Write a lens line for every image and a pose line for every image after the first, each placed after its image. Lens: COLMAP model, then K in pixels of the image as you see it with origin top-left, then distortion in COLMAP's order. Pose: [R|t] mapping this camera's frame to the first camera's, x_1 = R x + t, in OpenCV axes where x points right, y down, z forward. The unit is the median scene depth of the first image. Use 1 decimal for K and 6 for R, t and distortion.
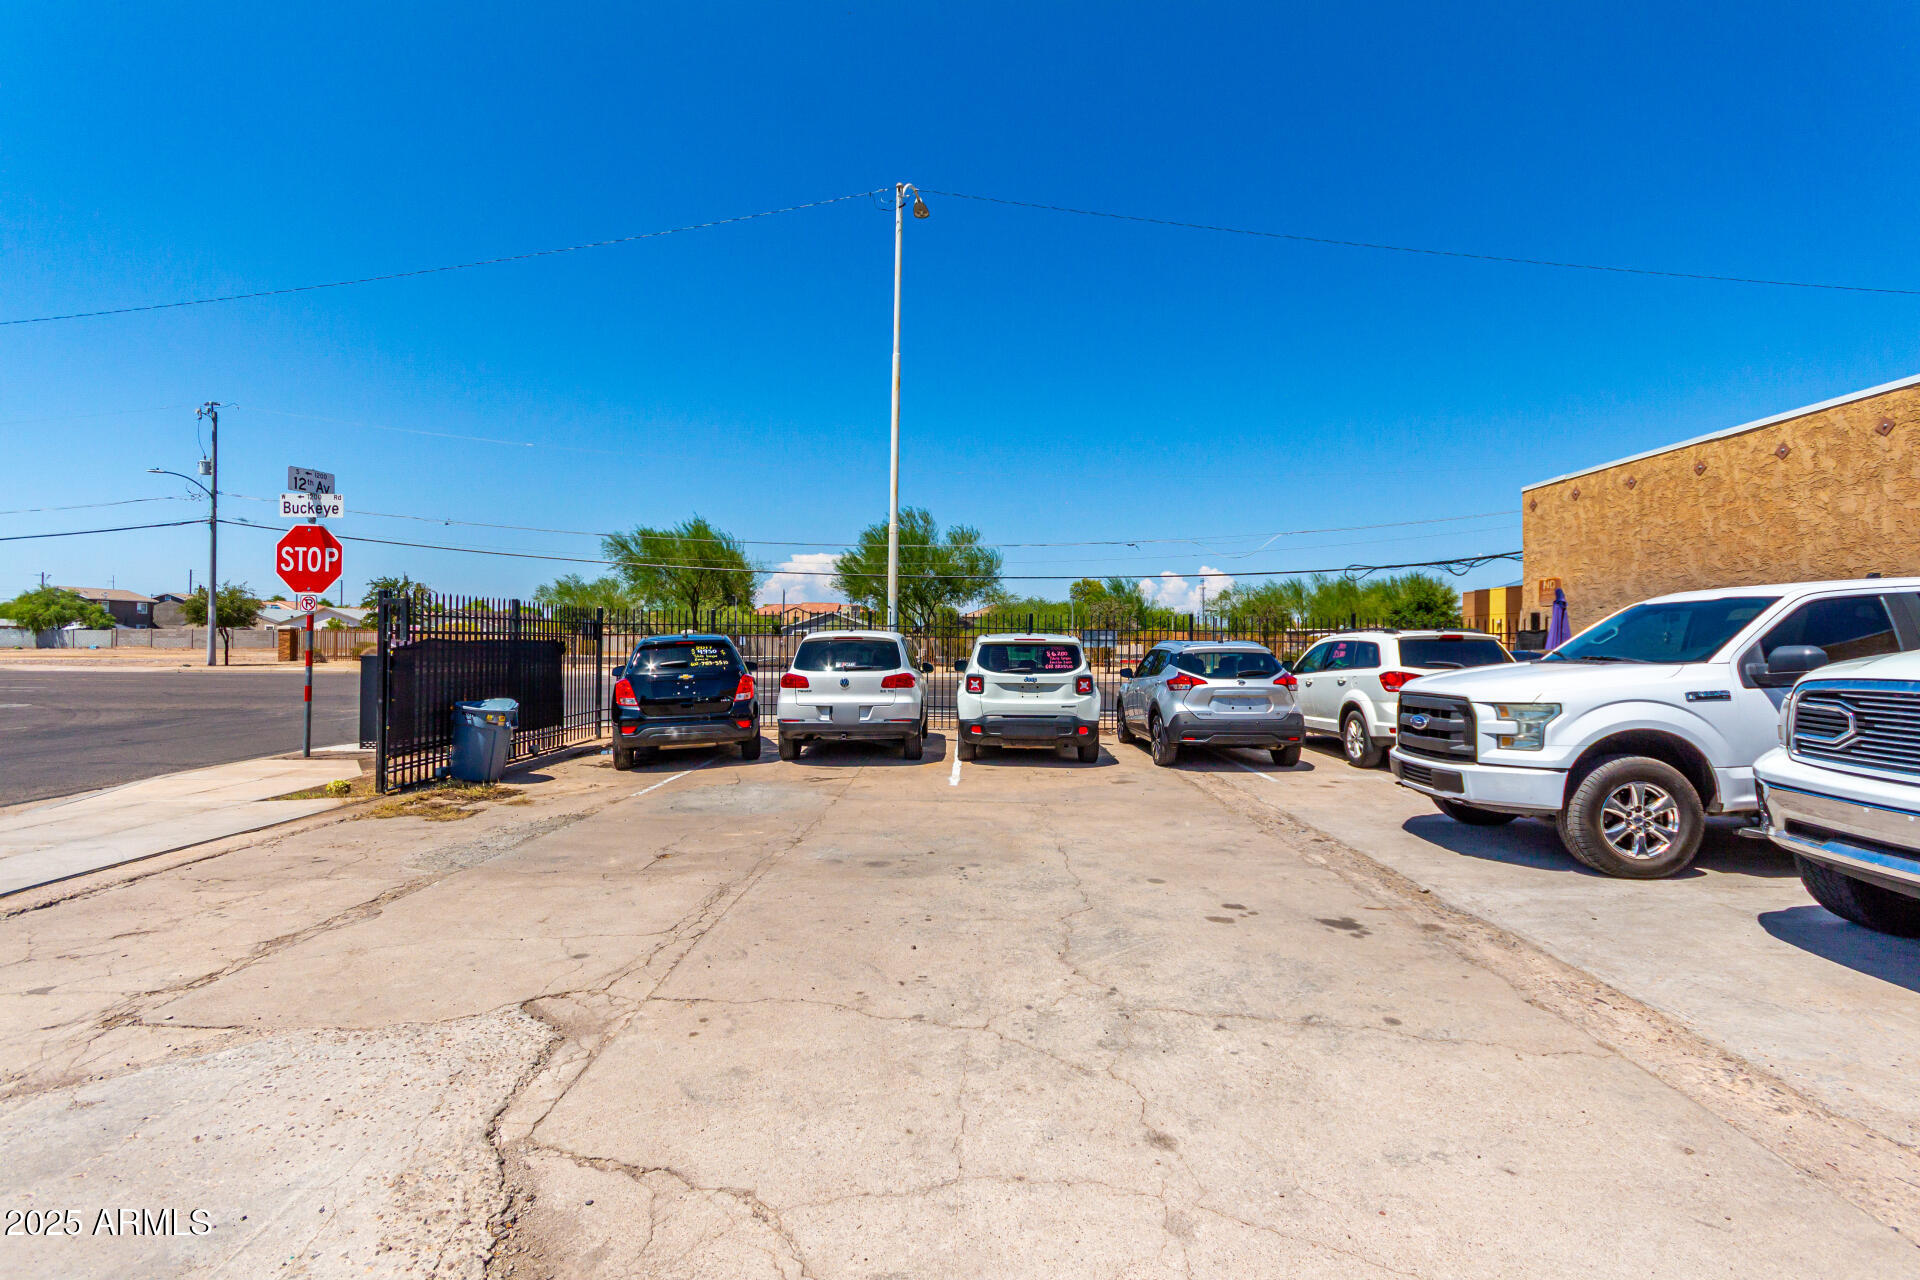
lens RADIAL K [[890.5, 0, 960.5], [0, 890.5, 639.3], [0, 0, 1]] dist [0.003733, 0.001697]
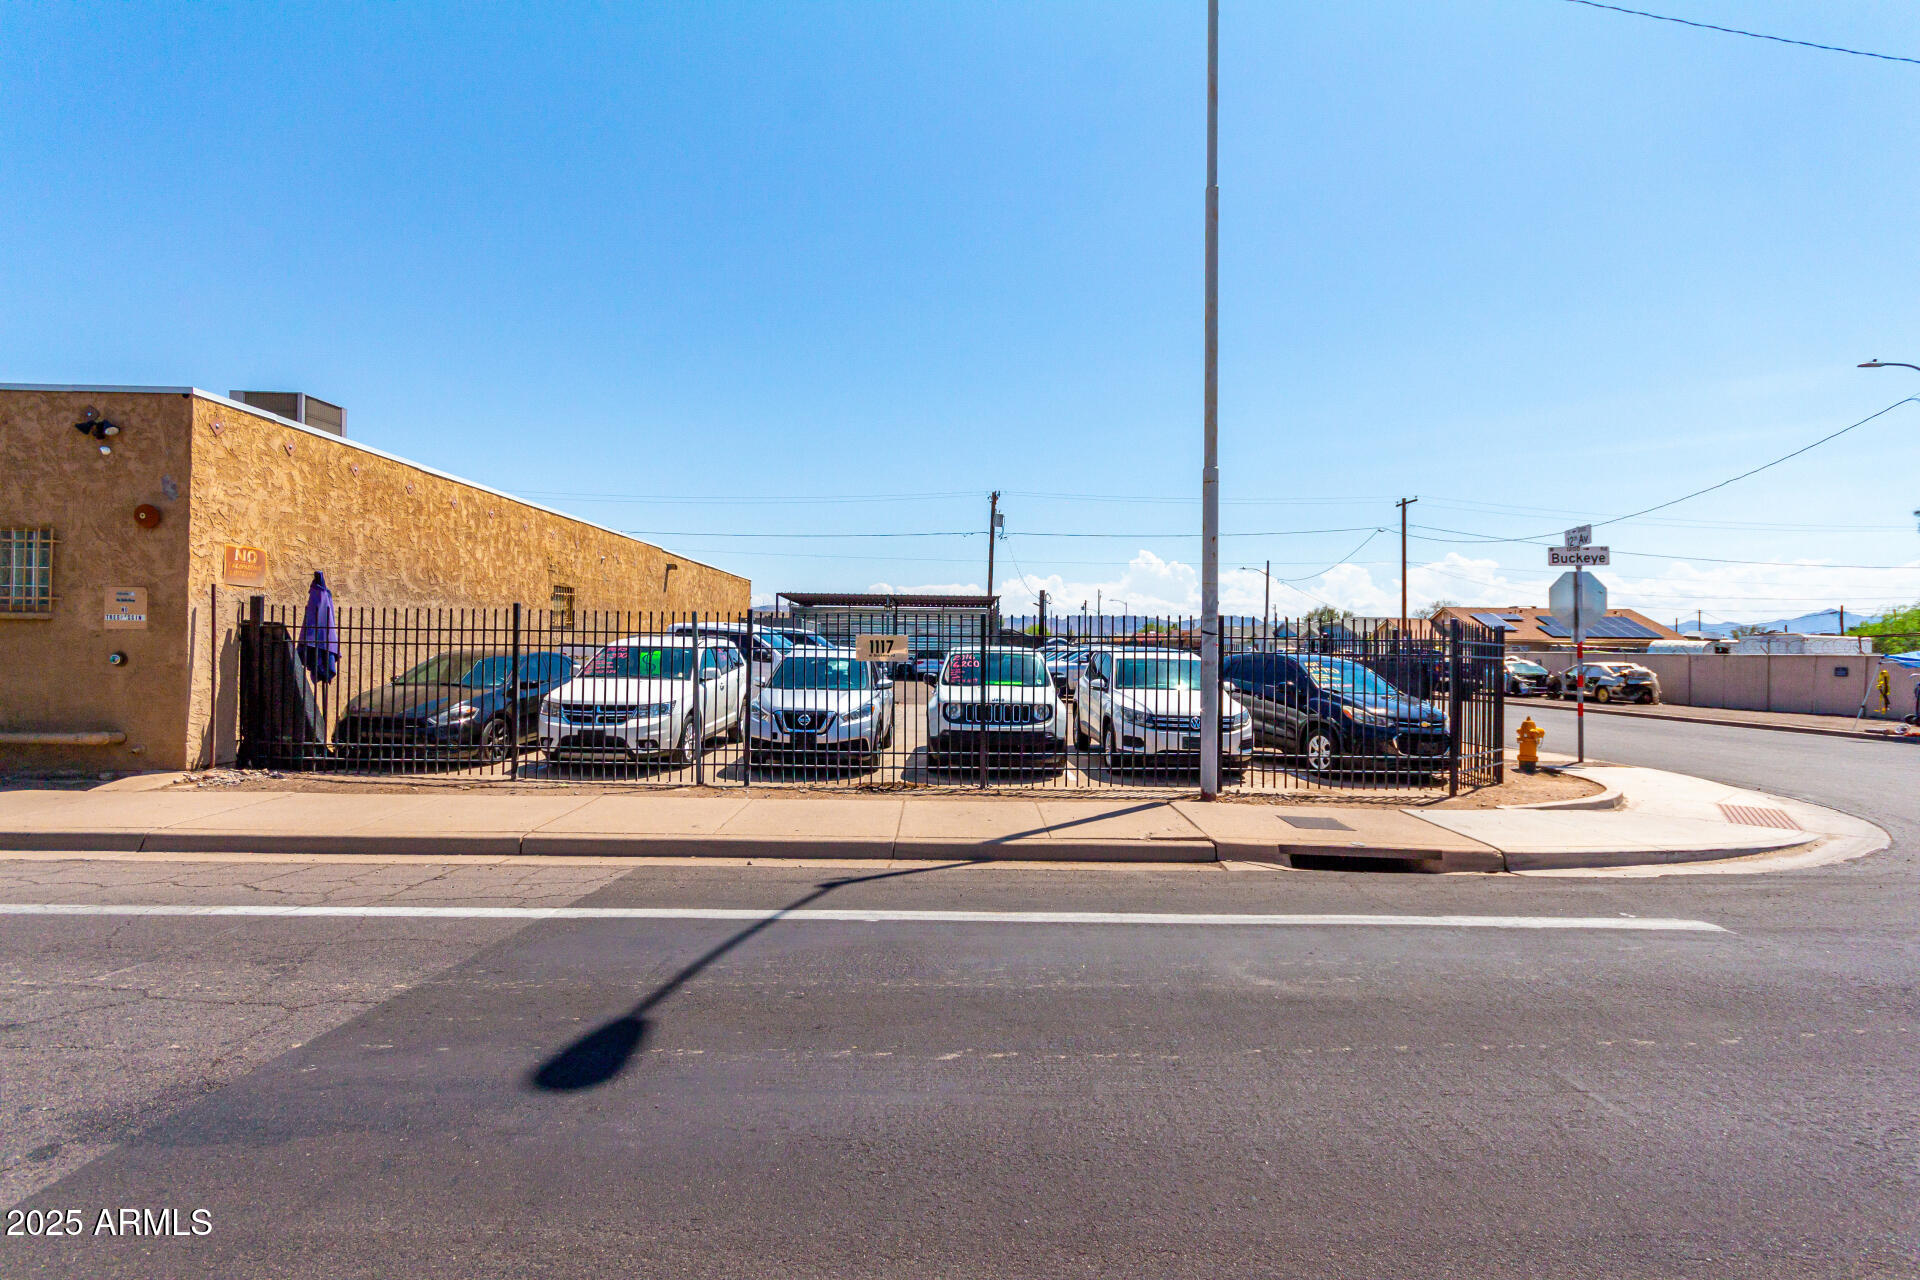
lens RADIAL K [[890.5, 0, 958.9], [0, 890.5, 636.4], [0, 0, 1]] dist [0.003733, 0.001697]
pose [[-0.999252, -0.023636, -0.030597, 0.145267], [-0.023286, 0.999660, -0.011723, -0.004767], [0.030863, -0.011002, -0.999463, 2.006709]]
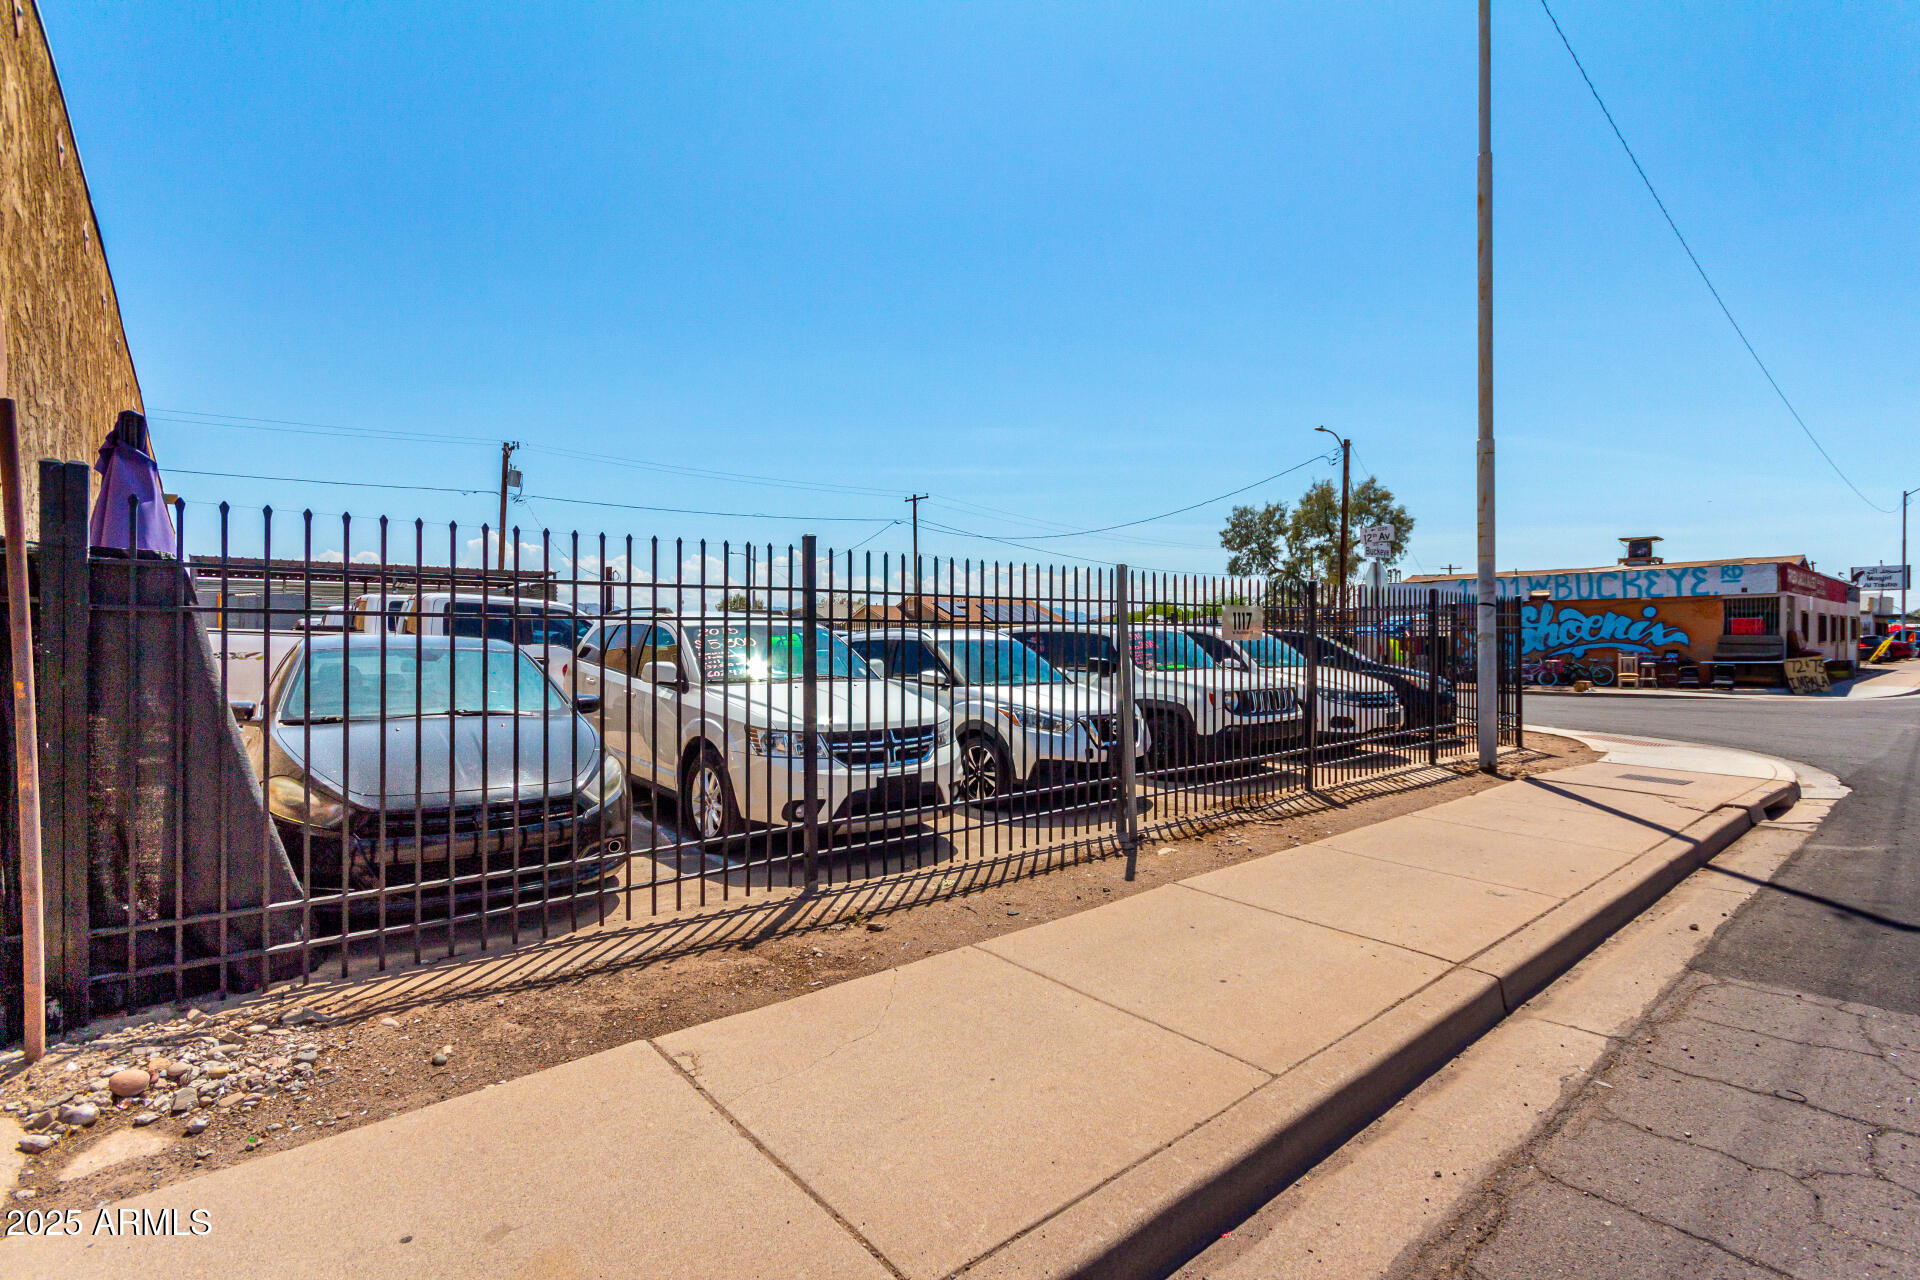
lens RADIAL K [[890.5, 0, 963.9], [0, 890.5, 641.6], [0, 0, 1]] dist [0.003733, 0.001697]
pose [[-0.748703, -0.005488, -0.662882, 0.742007], [-0.004468, 0.999985, -0.003234, 0.014070], [0.662890, 0.000541, -0.748717, 1.522372]]
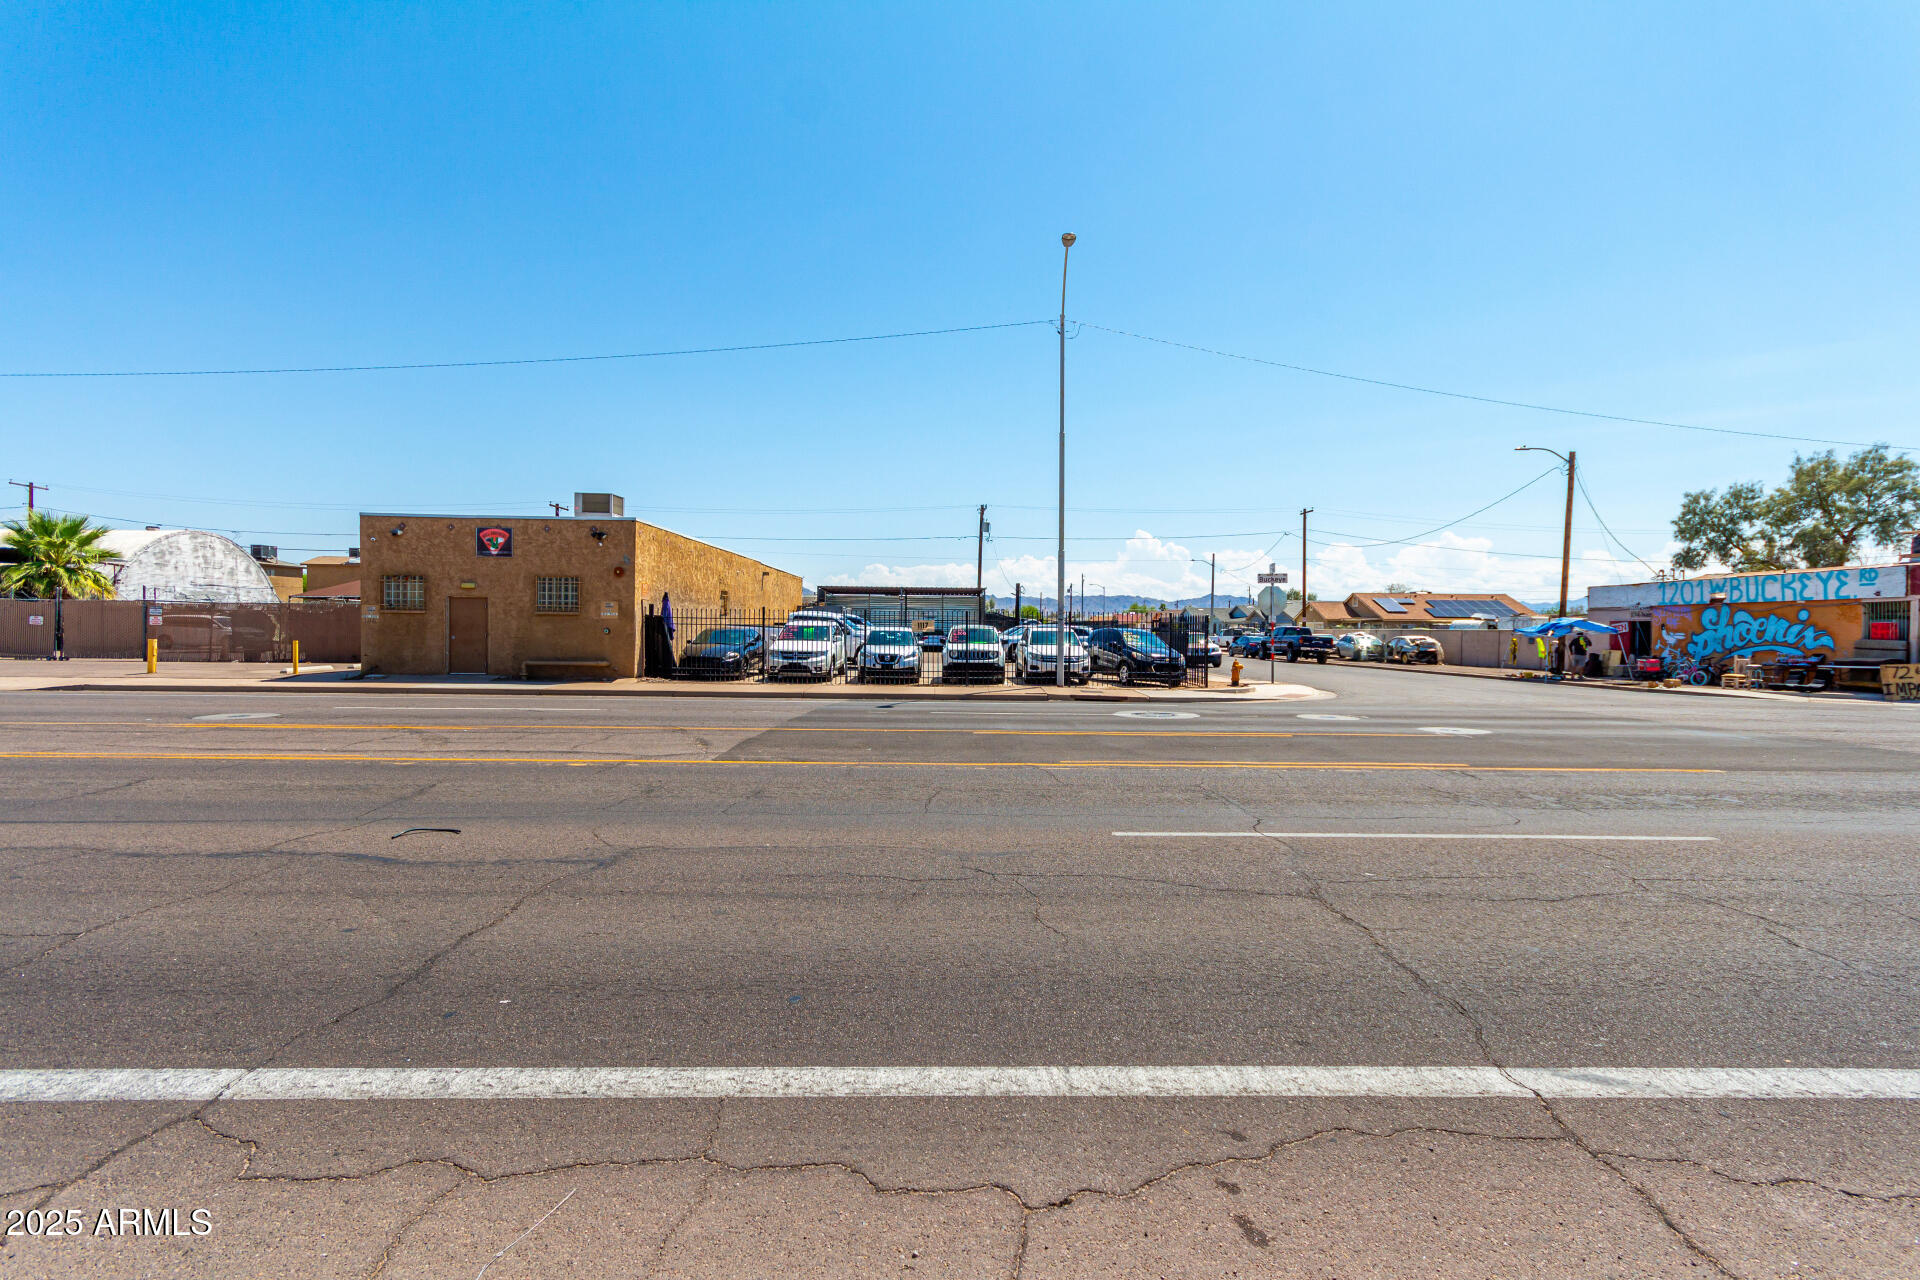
lens RADIAL K [[890.5, 0, 962.6], [0, 890.5, 637.1], [0, 0, 1]] dist [0.003733, 0.001697]
pose [[-0.998988, -0.020240, -0.040173, 0.181514], [-0.020692, 0.999727, 0.010865, -0.000360], [0.039942, 0.011685, -0.999134, 3.069250]]
